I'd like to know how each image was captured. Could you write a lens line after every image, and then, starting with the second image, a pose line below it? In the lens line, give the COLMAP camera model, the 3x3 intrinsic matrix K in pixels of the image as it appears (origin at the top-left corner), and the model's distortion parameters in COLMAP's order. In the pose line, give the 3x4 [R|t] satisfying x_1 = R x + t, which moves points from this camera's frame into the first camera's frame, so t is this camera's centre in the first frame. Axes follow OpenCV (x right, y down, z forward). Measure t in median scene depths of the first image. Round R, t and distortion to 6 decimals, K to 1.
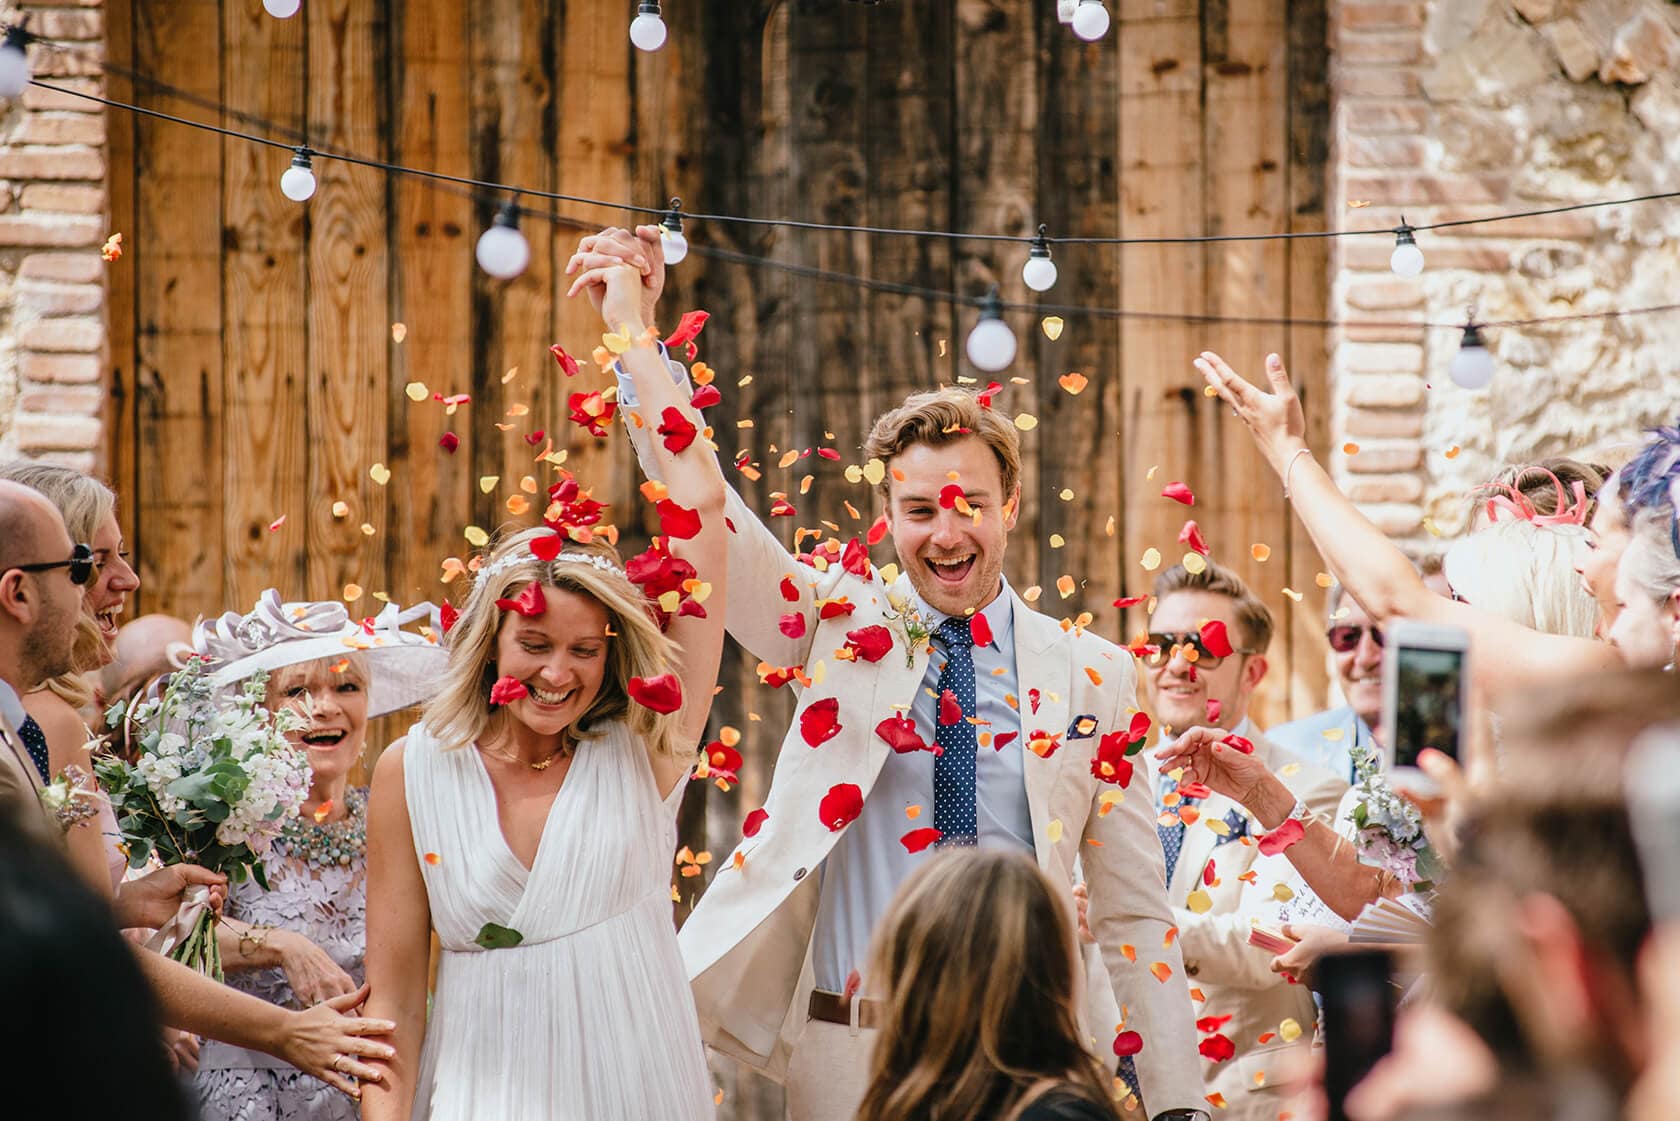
lens RADIAL K [[4593.7, 0, 974.1], [0, 4593.7, 558.6], [0, 0, 1]] dist [0.188259, -0.641261]
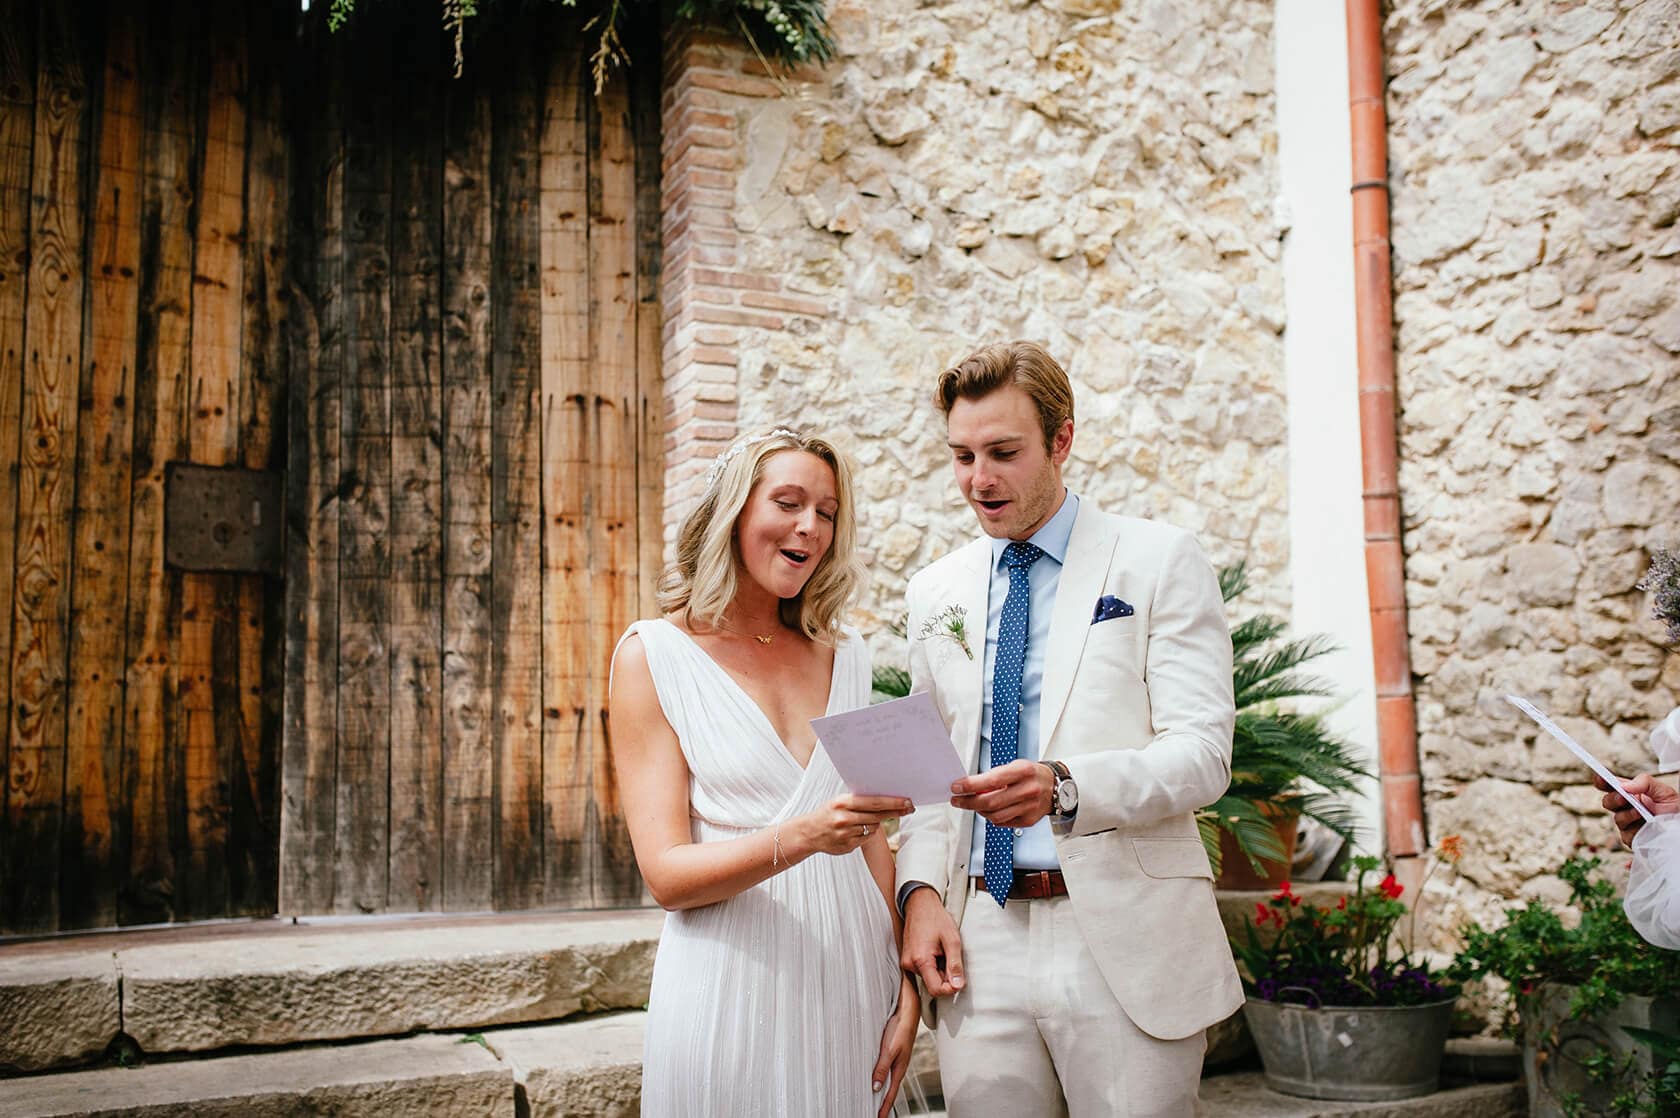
lens RADIAL K [[1592.6, 0, 840.0], [0, 1592.6, 559.0], [0, 0, 1]] dist [-0.034069, -0.000961]
pose [[0.951156, 0.026673, 0.307556, -0.043323], [-0.026386, 0.999639, -0.005090, 0.025176], [-0.307580, -0.003274, 0.951516, 0.397771]]
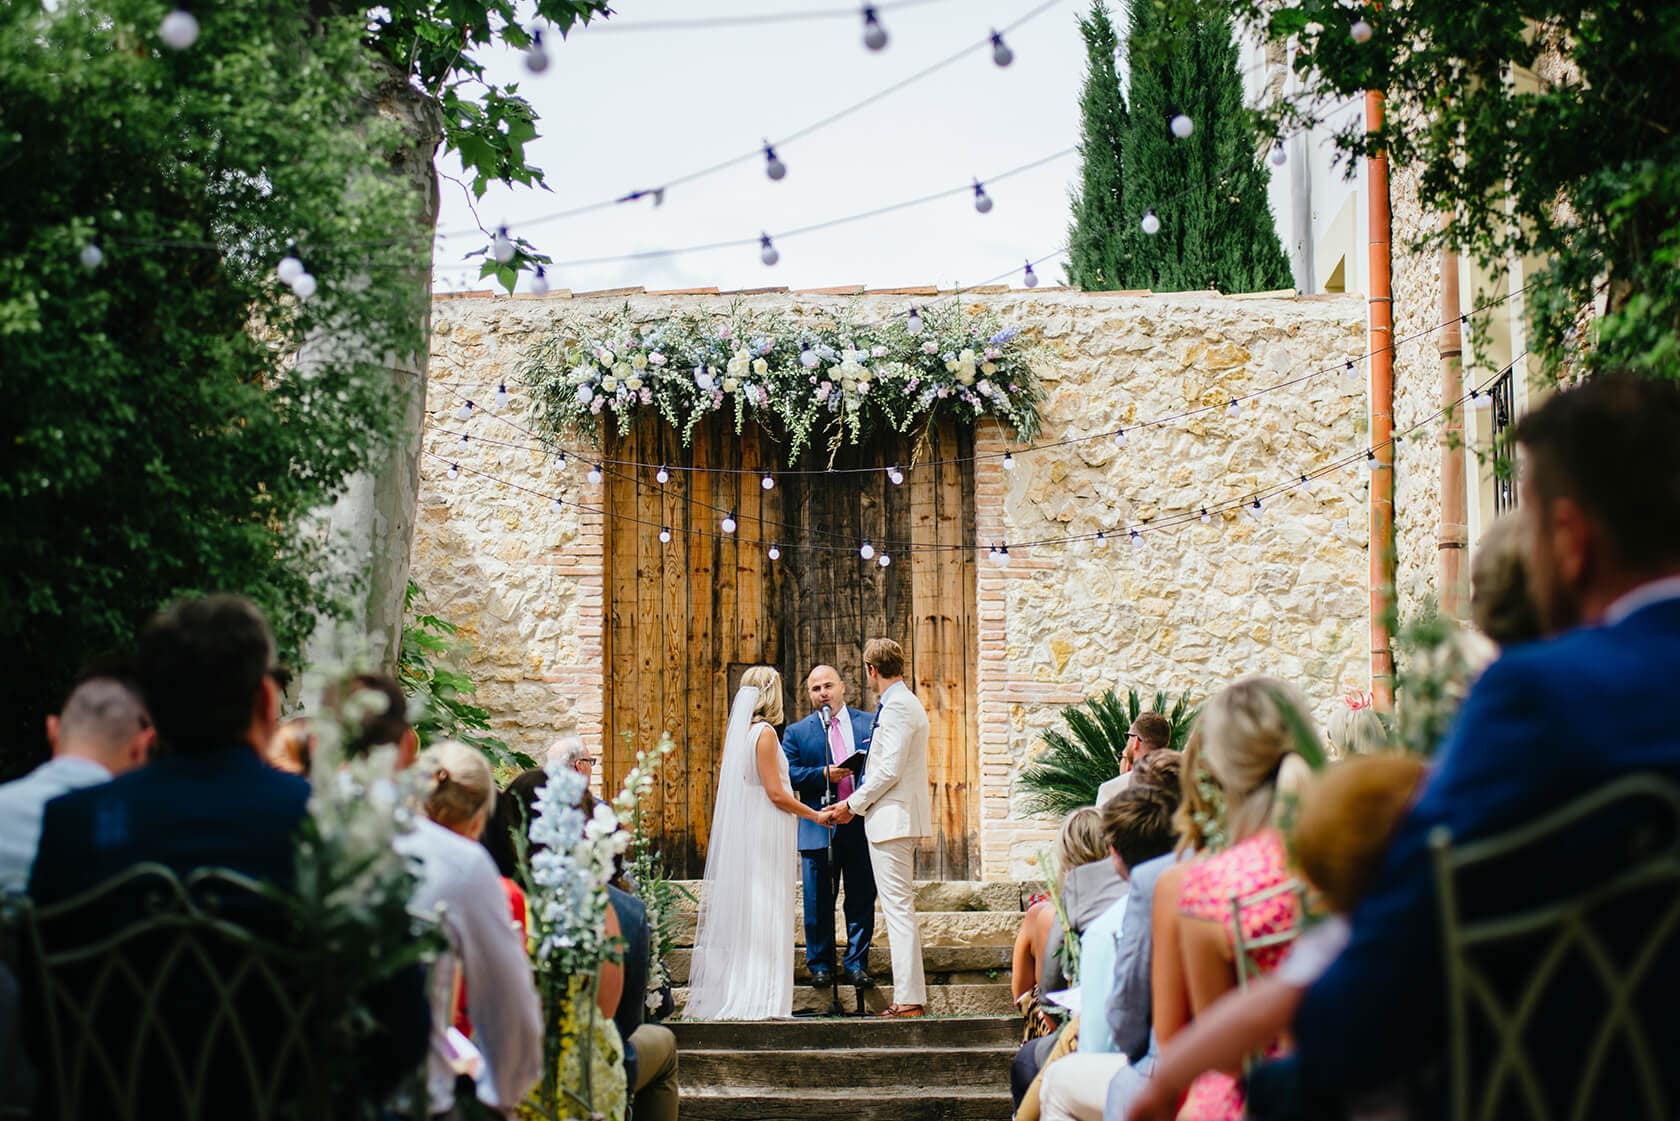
lens RADIAL K [[1592.6, 0, 840.0], [0, 1592.6, 560.5], [0, 0, 1]] dist [-0.034069, -0.000961]
pose [[0.999803, -0.010825, -0.016625, 0.000067], [0.009357, 0.996256, -0.085941, 0.019565], [0.017493, 0.085769, 0.996162, -0.120462]]
